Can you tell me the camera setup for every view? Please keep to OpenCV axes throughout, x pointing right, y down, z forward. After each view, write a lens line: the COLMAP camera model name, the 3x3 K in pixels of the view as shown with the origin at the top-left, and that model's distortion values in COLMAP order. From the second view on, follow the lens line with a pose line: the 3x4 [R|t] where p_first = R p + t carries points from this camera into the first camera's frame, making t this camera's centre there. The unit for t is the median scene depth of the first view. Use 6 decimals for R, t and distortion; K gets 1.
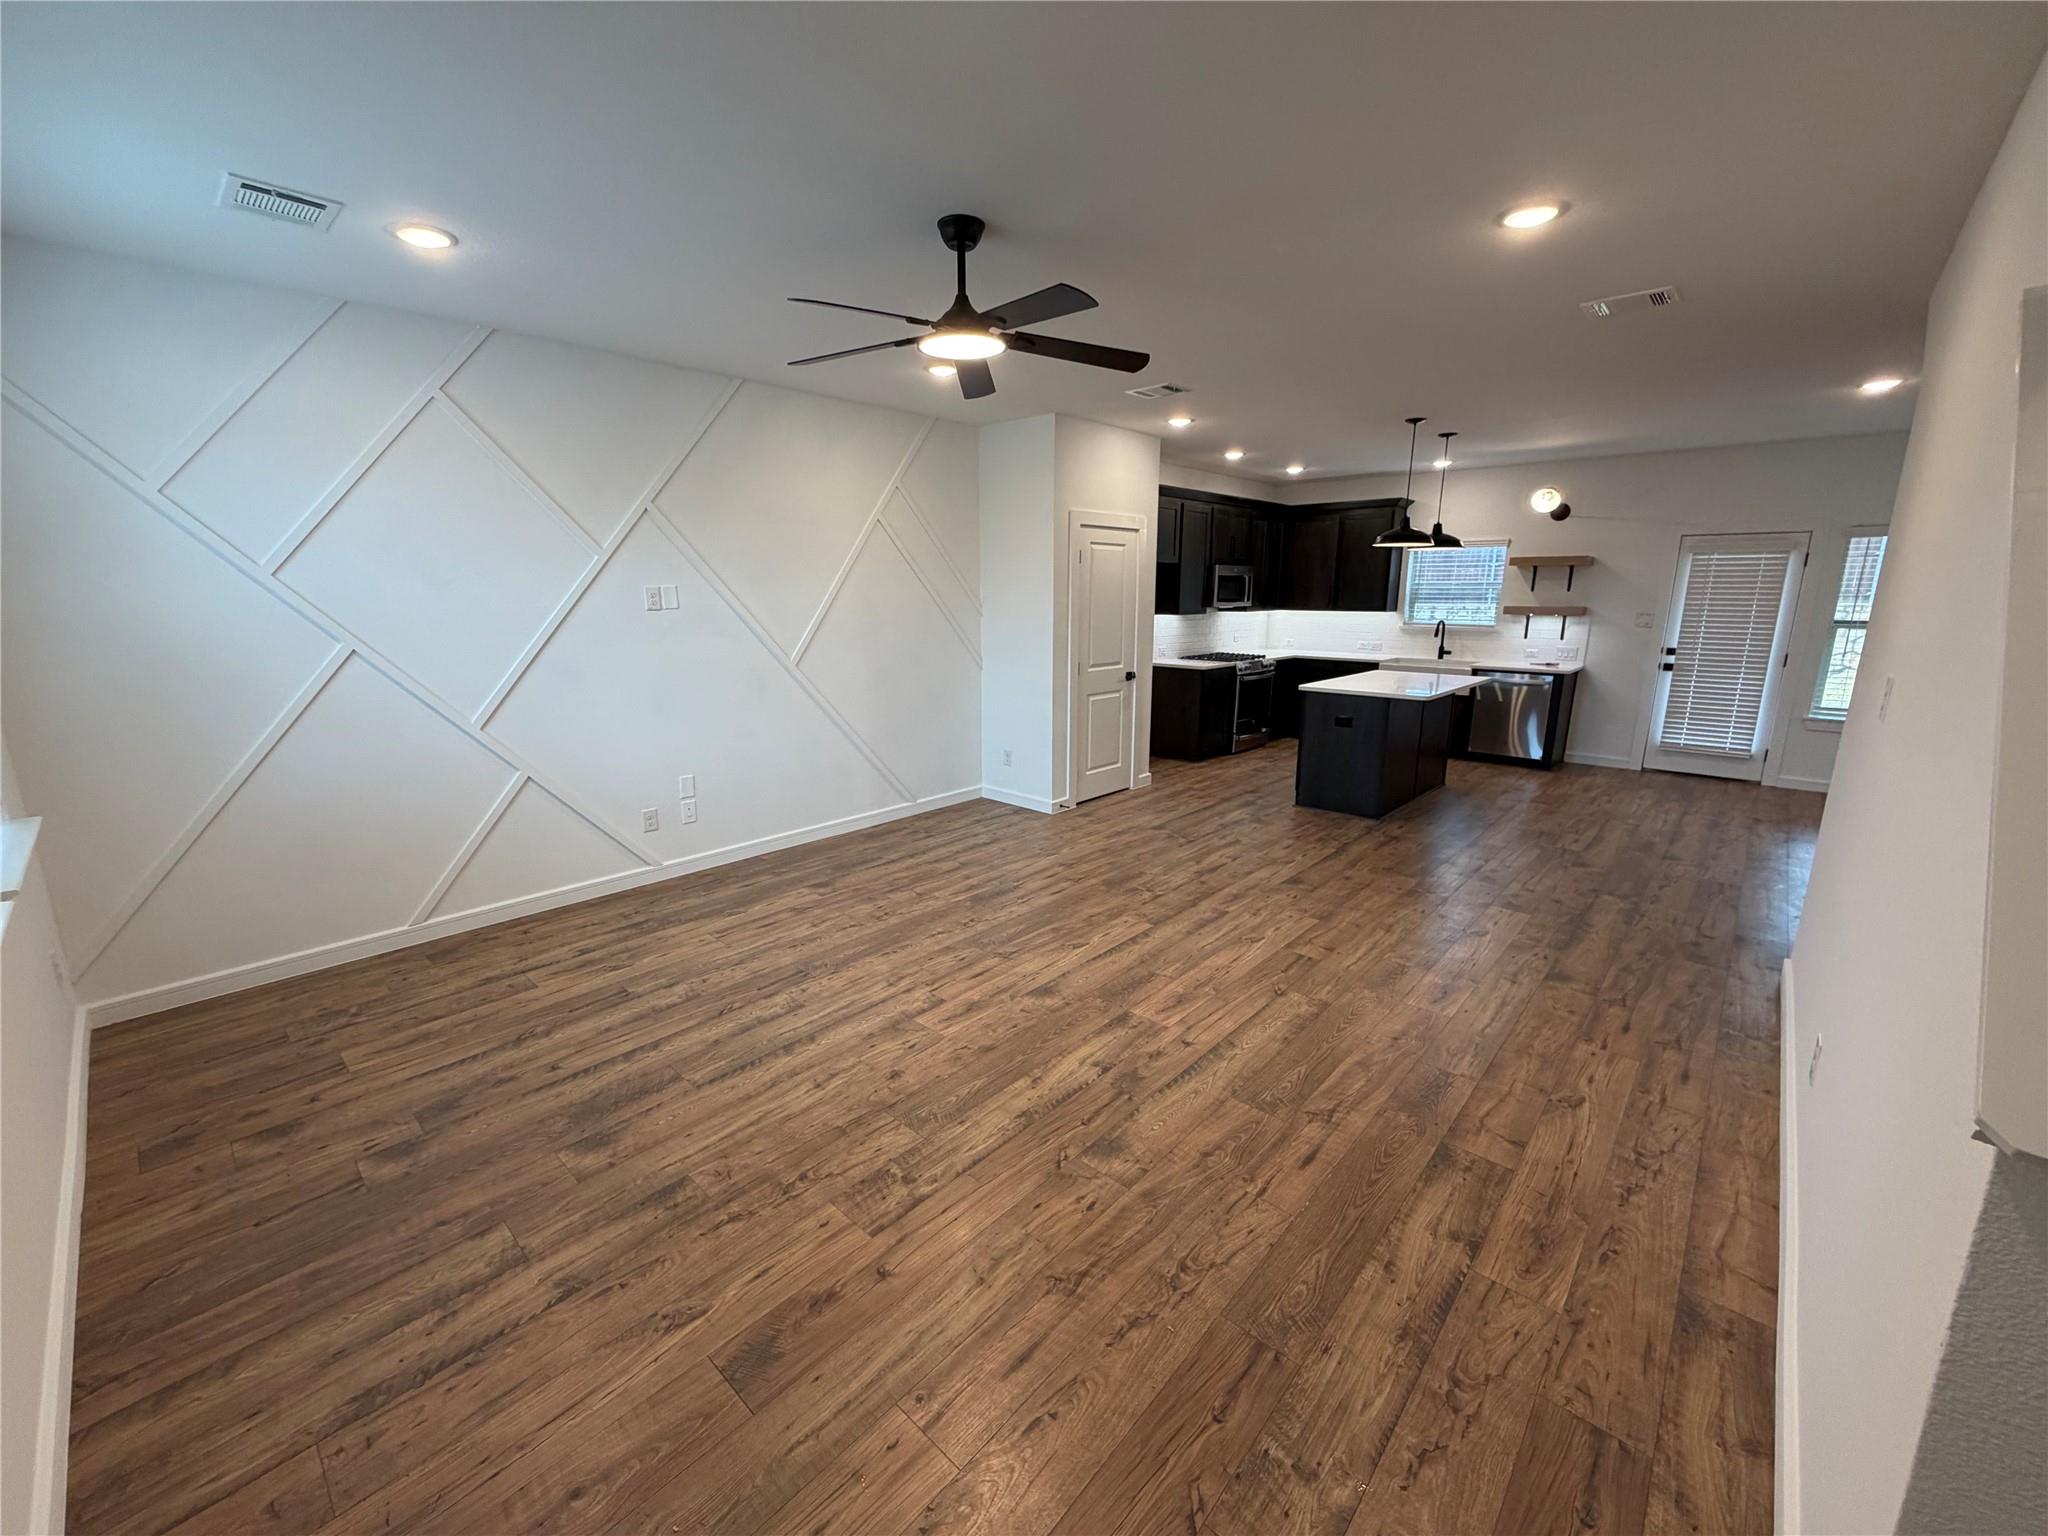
lens RADIAL K [[815.3, 0, 1014.3], [0, 815.3, 770.3], [0, 0, 1]] dist [-0.000053, -0.000385]
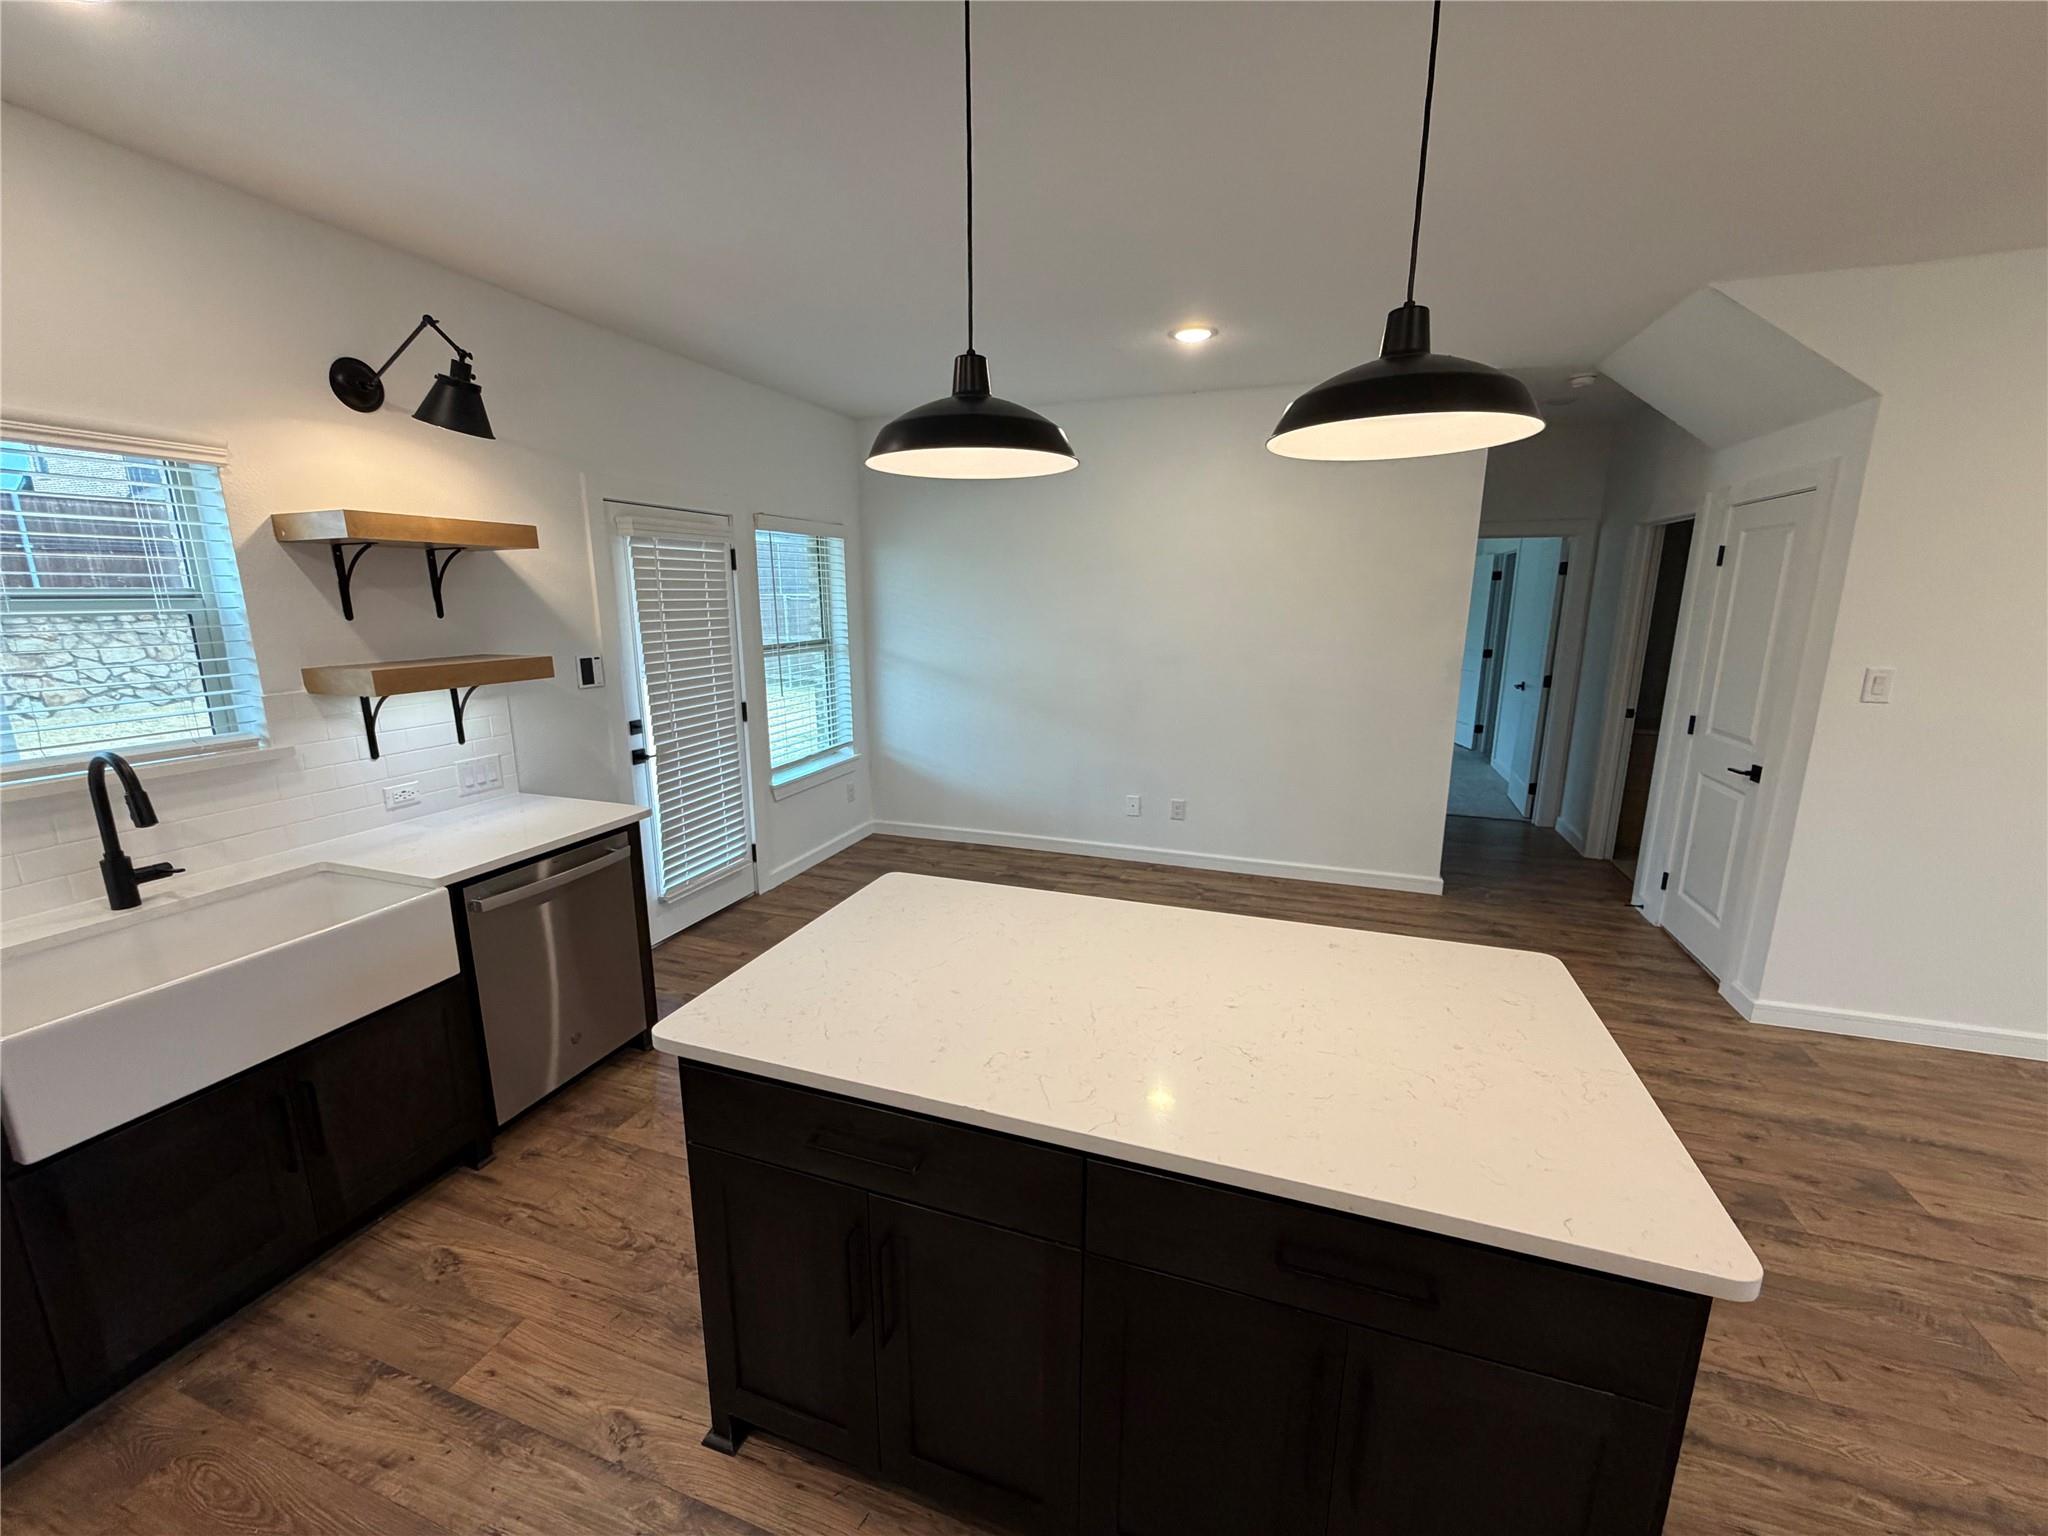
lens RADIAL K [[815.3, 0, 1018.4], [0, 815.3, 763.5], [0, 0, 1]] dist [-0.000053, -0.000385]
pose [[-0.396227, -0.187307, 0.898844, 0.250589], [0.202361, 0.937081, 0.284480, -0.230538], [-0.895575, 0.294609, -0.333393, 0.998550]]
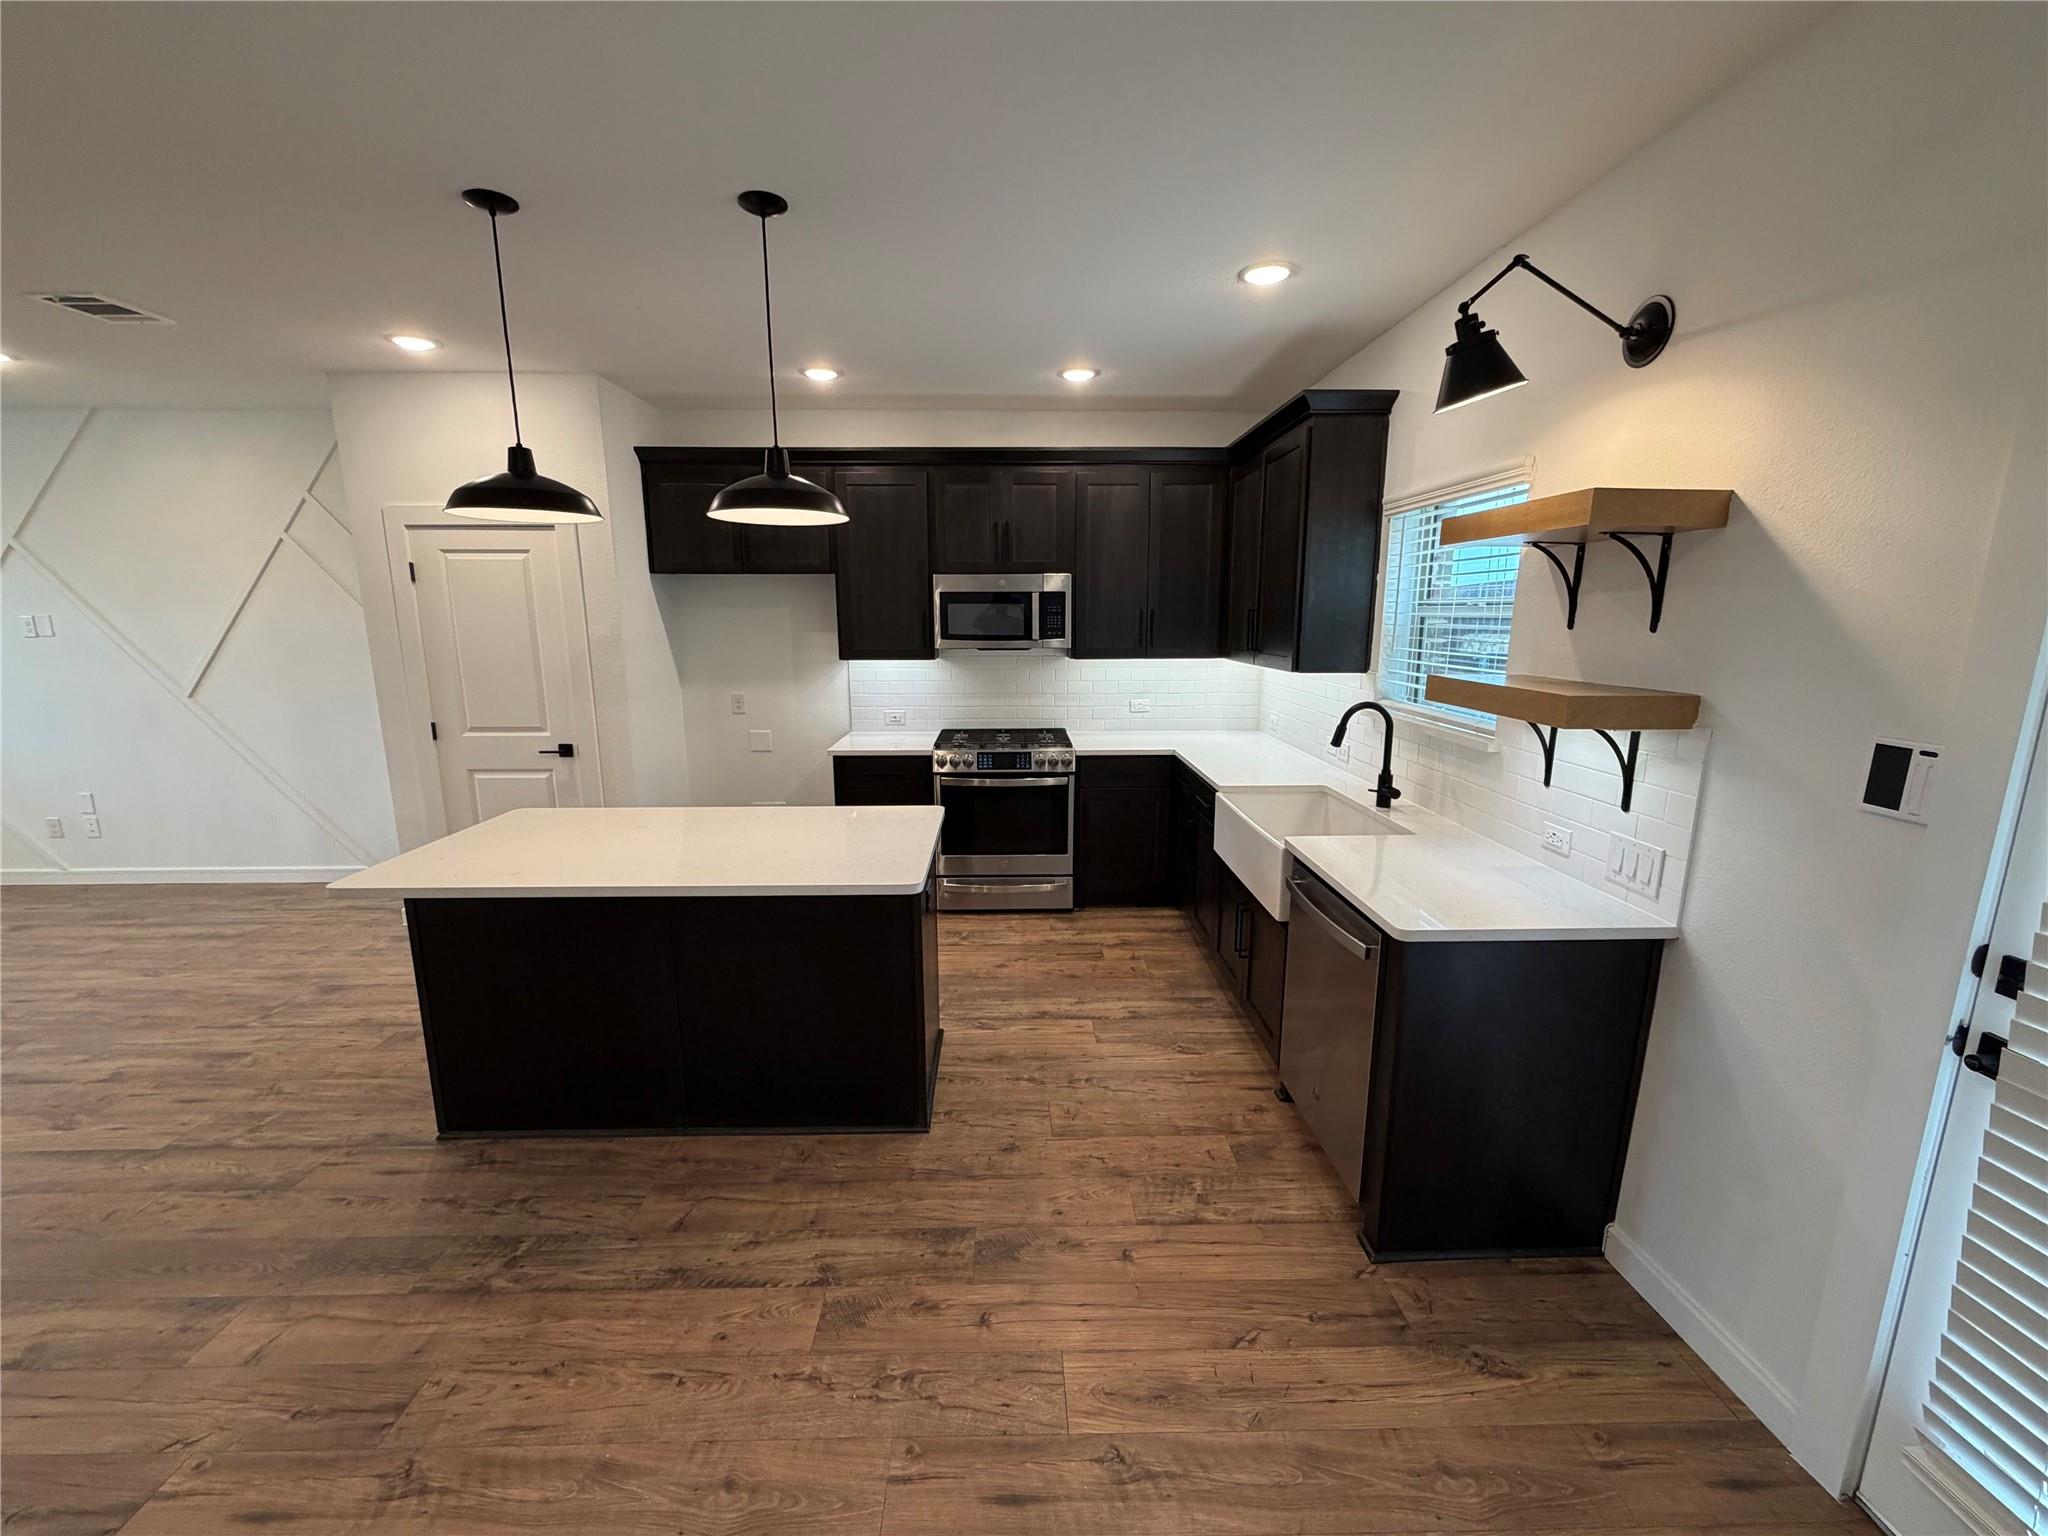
lens RADIAL K [[815.3, 0, 1020.0], [0, 815.3, 771.4], [0, 0, 1]] dist [-0.000053, -0.000385]
pose [[0.695066, 0.137625, -0.705651, 0.801998], [-0.155738, 0.987024, 0.039100, -0.169823], [0.701875, 0.082720, 0.707480, 0.746602]]
